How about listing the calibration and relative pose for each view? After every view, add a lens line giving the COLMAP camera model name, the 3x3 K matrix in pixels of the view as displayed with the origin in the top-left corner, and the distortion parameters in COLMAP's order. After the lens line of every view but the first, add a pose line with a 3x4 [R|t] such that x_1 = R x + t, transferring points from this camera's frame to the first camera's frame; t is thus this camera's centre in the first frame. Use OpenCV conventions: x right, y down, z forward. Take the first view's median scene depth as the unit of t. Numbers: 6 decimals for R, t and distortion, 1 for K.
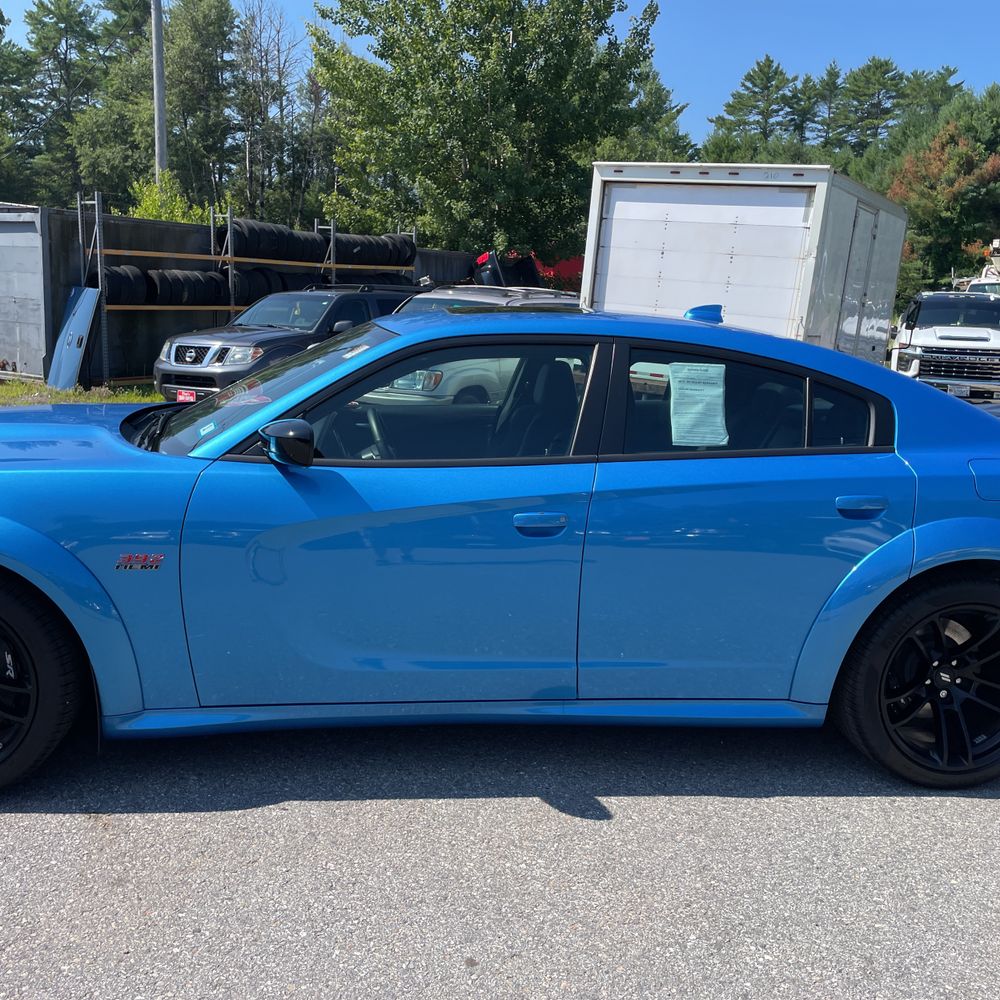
lens RADIAL K [[1016.8, 0, 496.7], [0, 1016.8, 496.1], [0, 0, 1]] dist [0.001687, 0.000000]
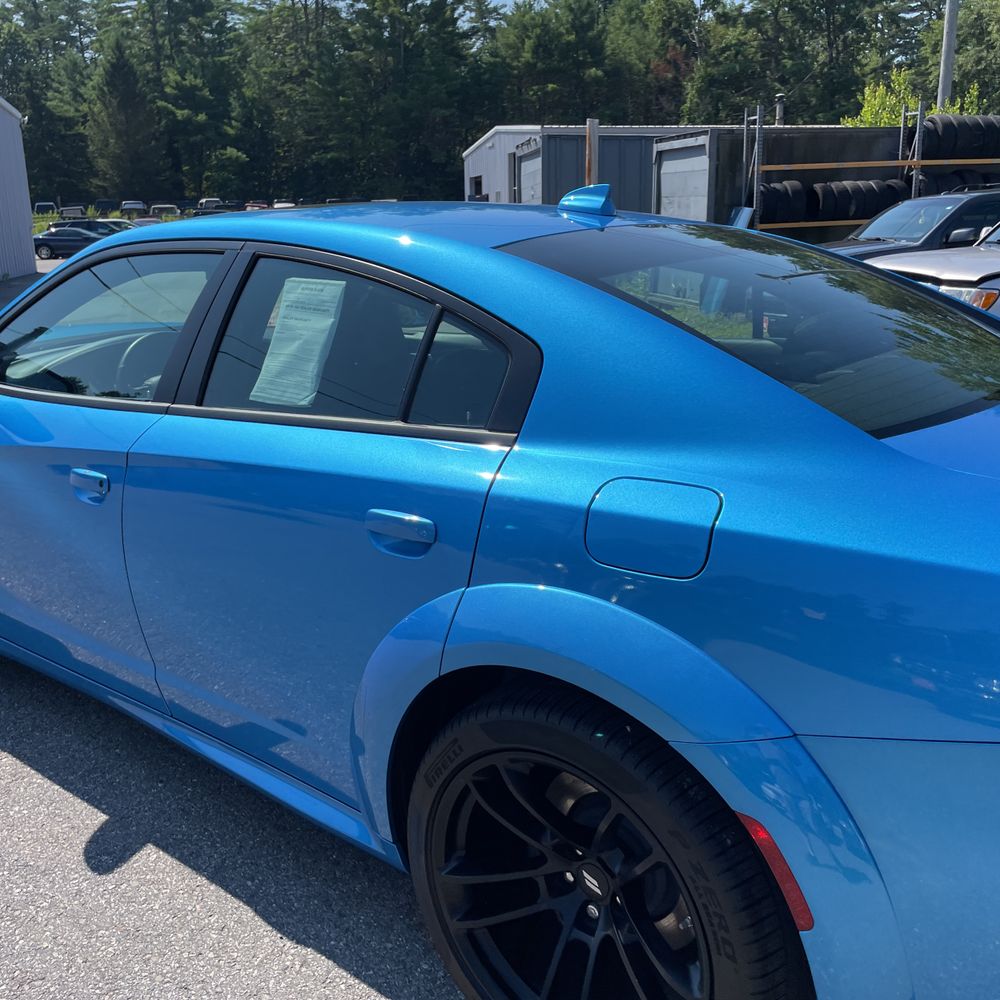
lens RADIAL K [[1016.8, 0, 520.6], [0, 1016.8, 496.6], [0, 0, 1]] dist [0.001687, 0.000000]
pose [[0.708405, 0.132383, -0.693280, 0.099036], [-0.079184, 0.990958, 0.108313, -0.010080], [0.701350, -0.021833, 0.712482, 0.084420]]
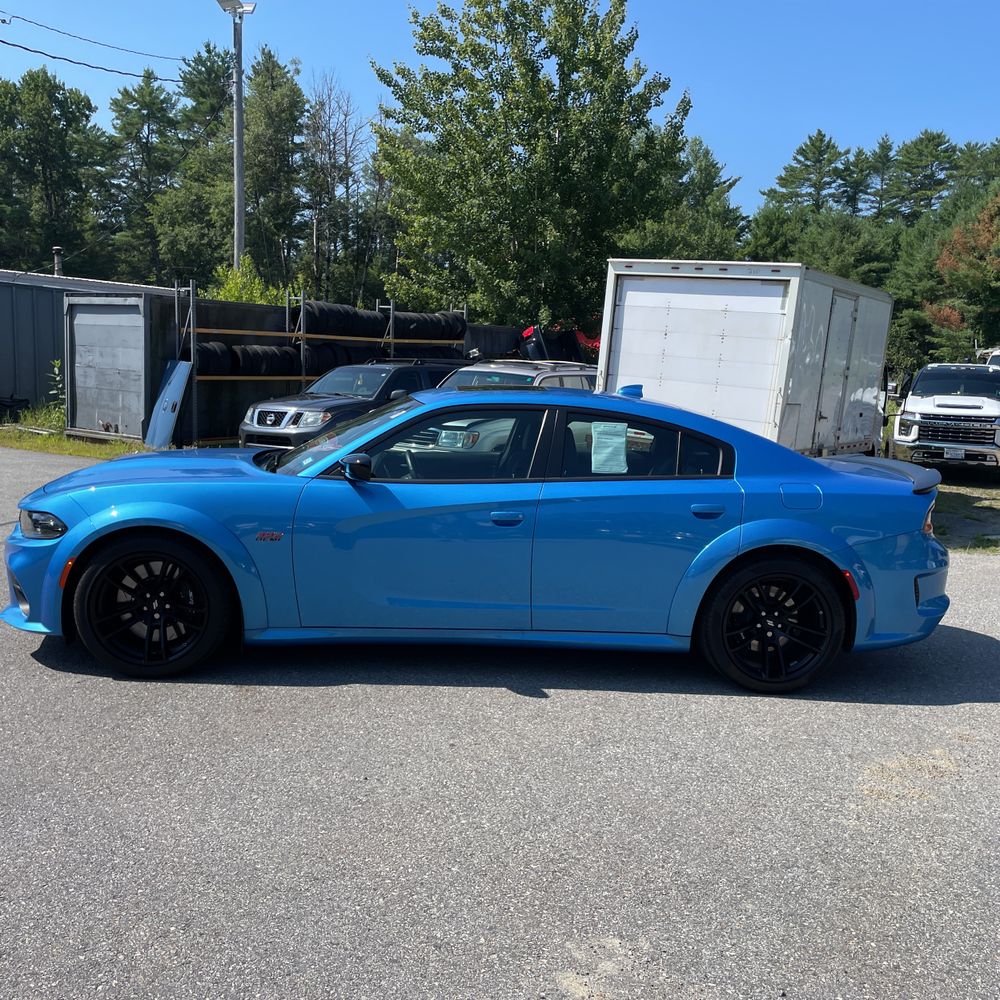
lens RADIAL K [[1016.8, 0, 494.4], [0, 1016.8, 503.8], [0, 0, 1]] dist [0.001687, 0.000000]
pose [[0.998294, 0.008088, -0.057827, 0.014202], [-0.011343, 0.998356, -0.056181, 0.011643], [0.057278, 0.056741, 0.996745, -0.078103]]
